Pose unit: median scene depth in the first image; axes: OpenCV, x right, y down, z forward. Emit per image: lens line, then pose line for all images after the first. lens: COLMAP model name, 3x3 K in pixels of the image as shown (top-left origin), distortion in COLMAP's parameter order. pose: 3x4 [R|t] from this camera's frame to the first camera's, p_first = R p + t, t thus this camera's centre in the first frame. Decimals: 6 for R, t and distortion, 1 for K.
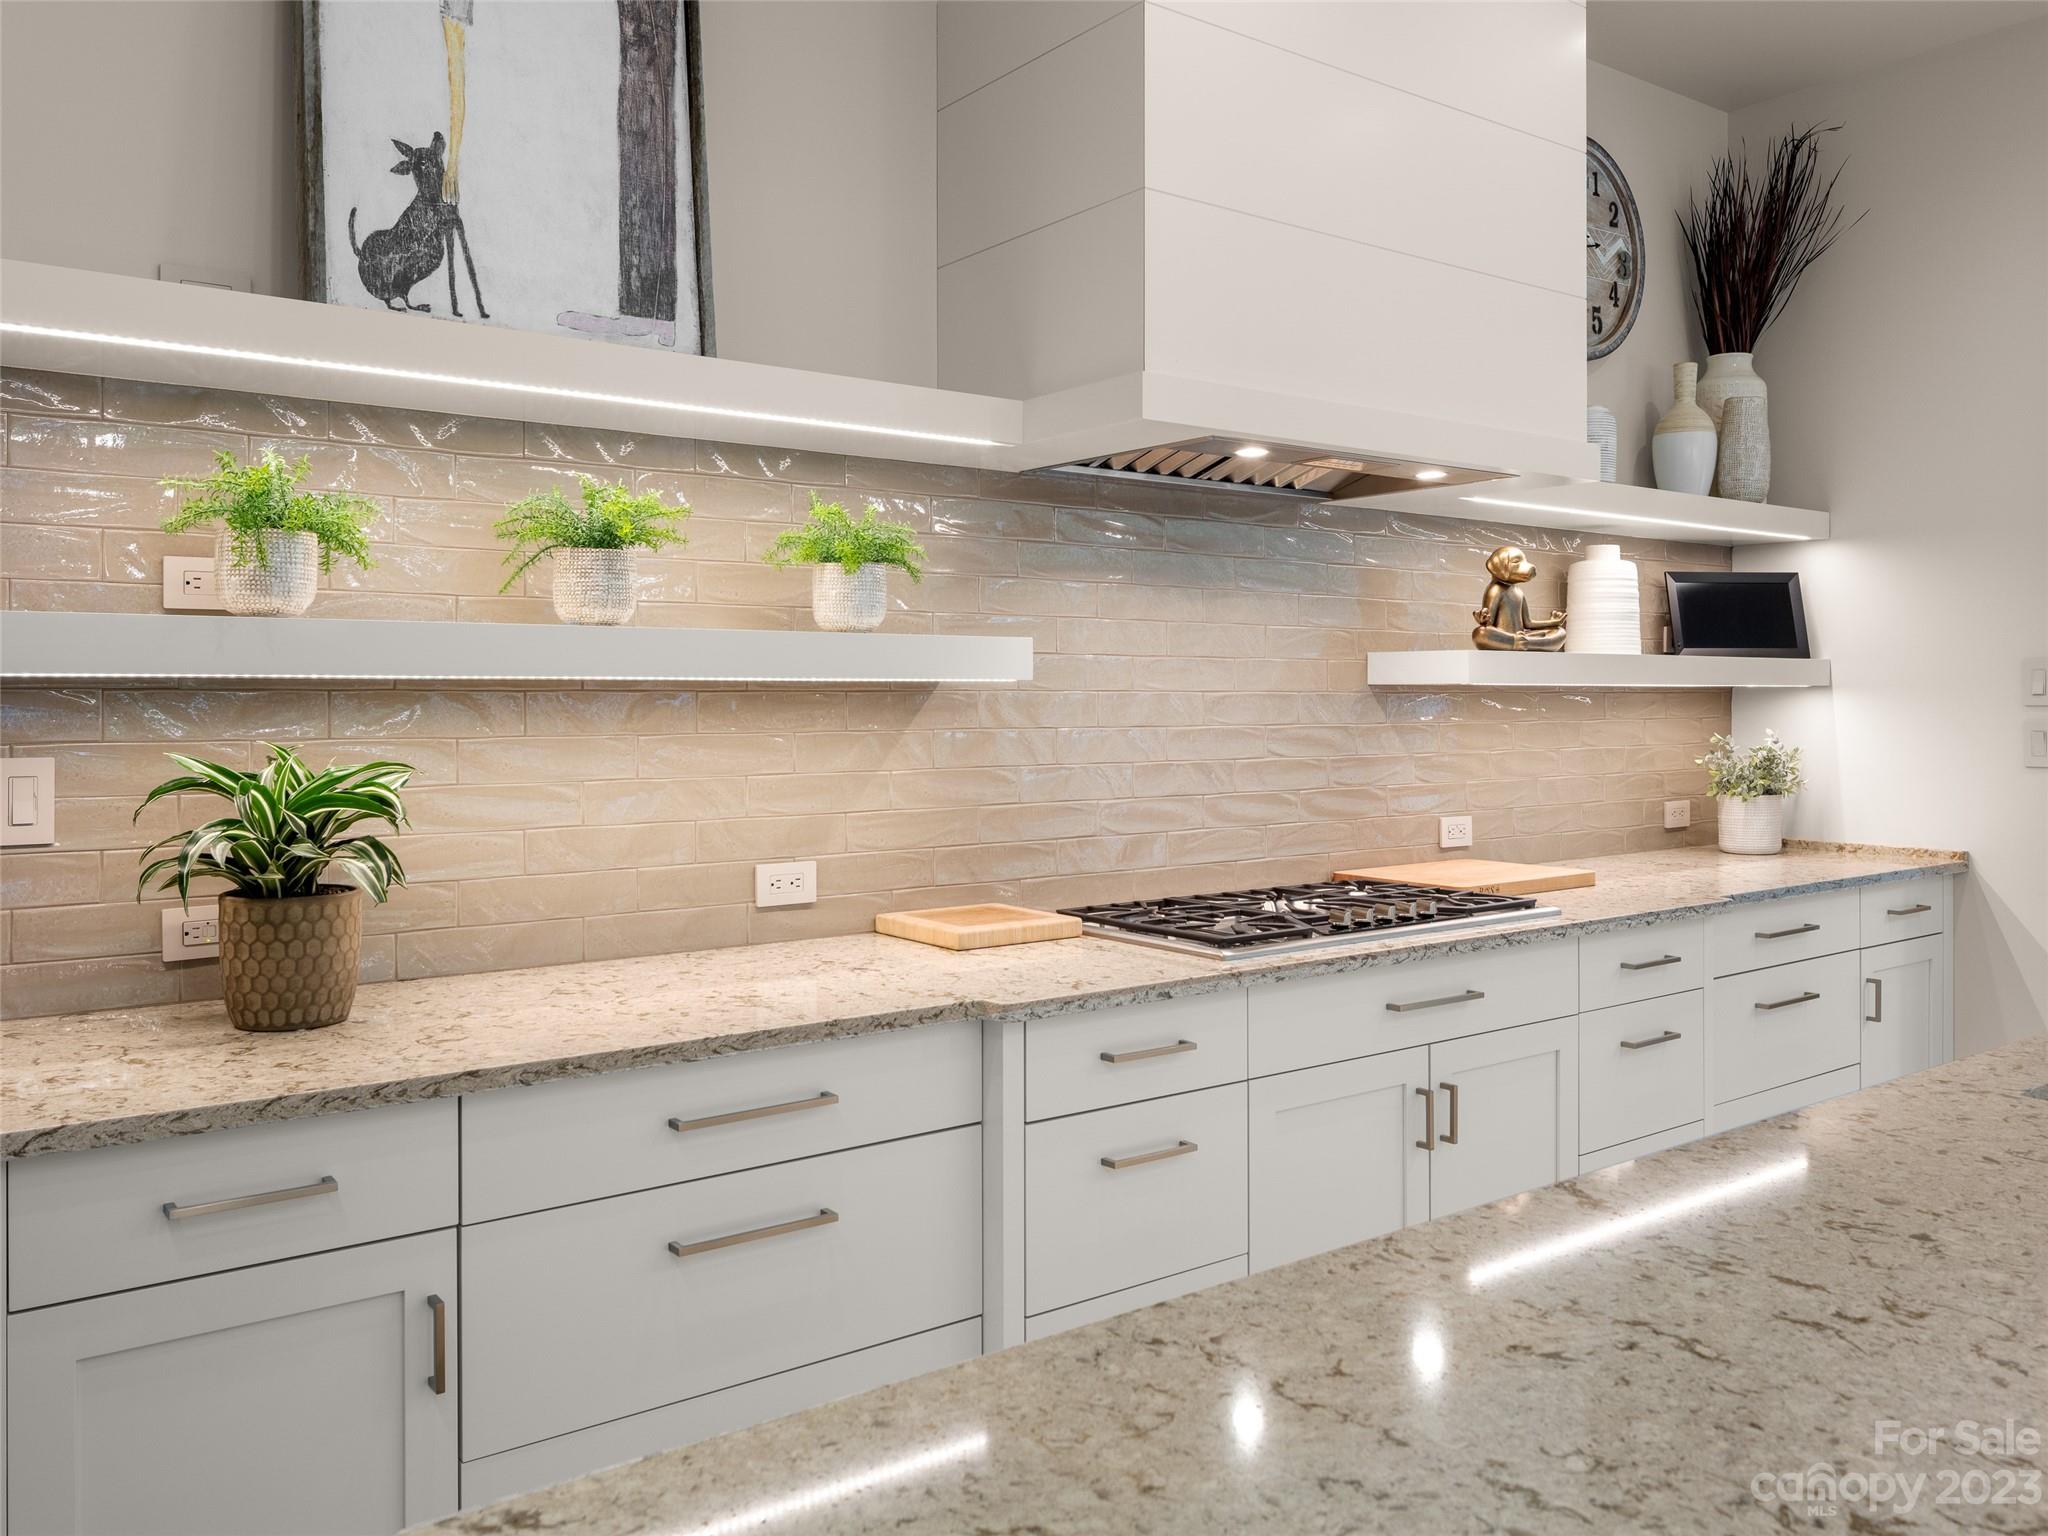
lens RADIAL K [[1583.7, 0, 1010.1], [0, 1583.7, 698.3], [0, 0, 1]] dist [-0.001614, 0.002743]
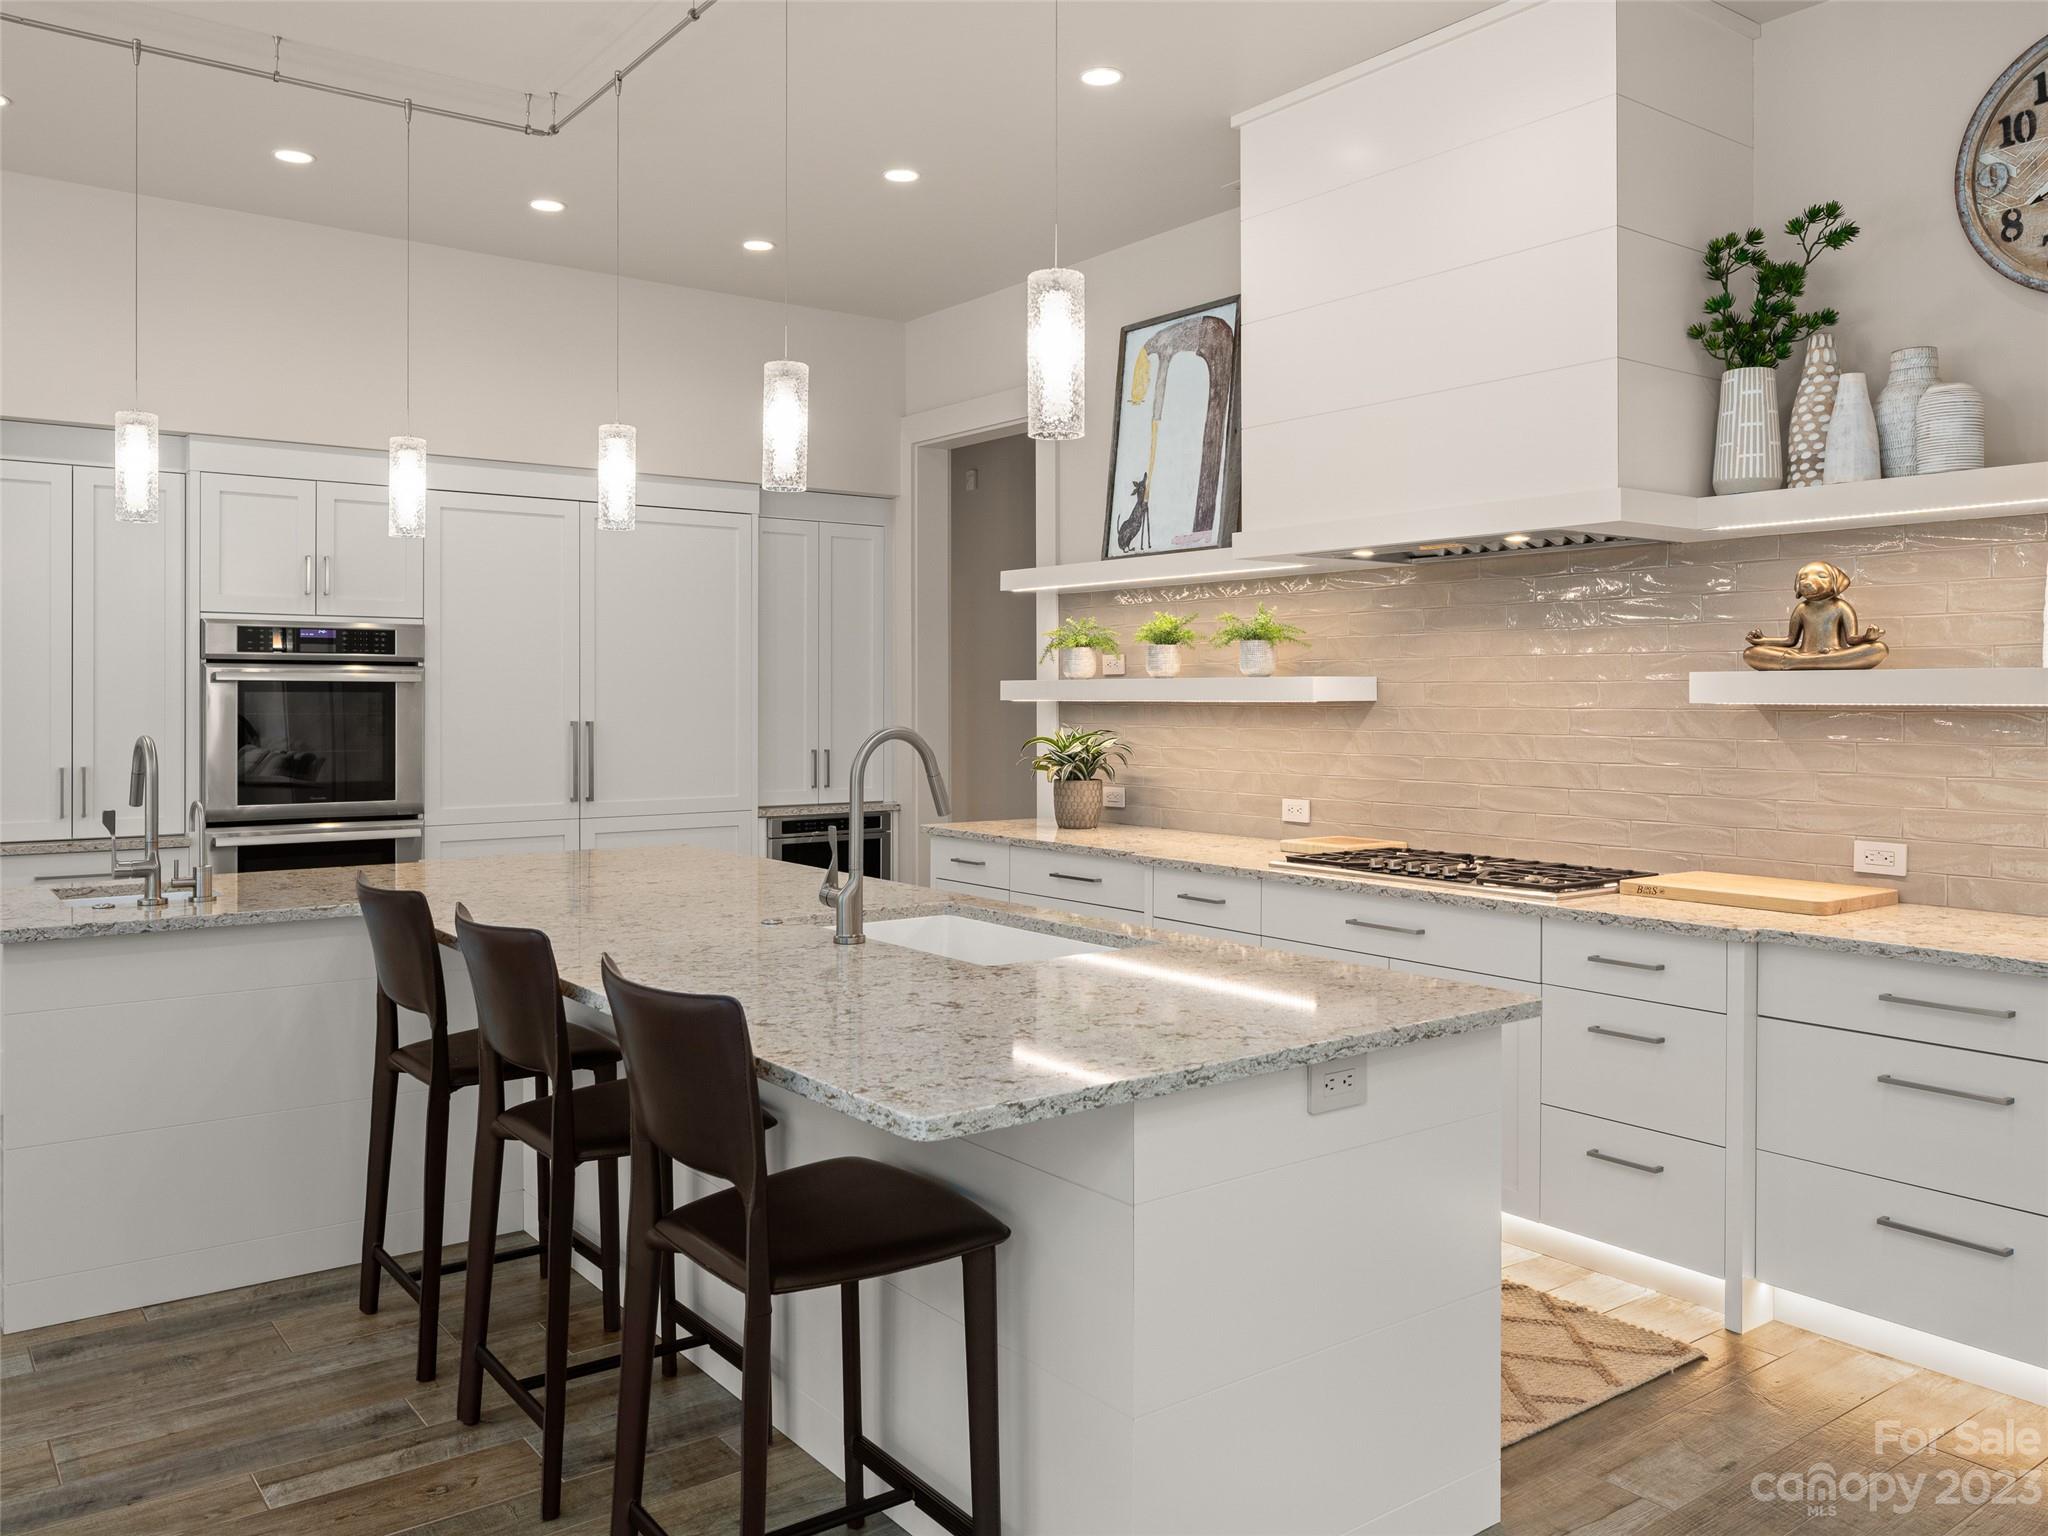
lens RADIAL K [[1583.7, 0, 1010.1], [0, 1583.7, 698.3], [0, 0, 1]] dist [-0.001614, 0.002743]
pose [[0.004002, 0.005672, -0.999976, 1.383808], [0.001907, 0.999982, 0.005680, -0.020629], [0.999990, -0.001930, 0.003991, 0.533699]]
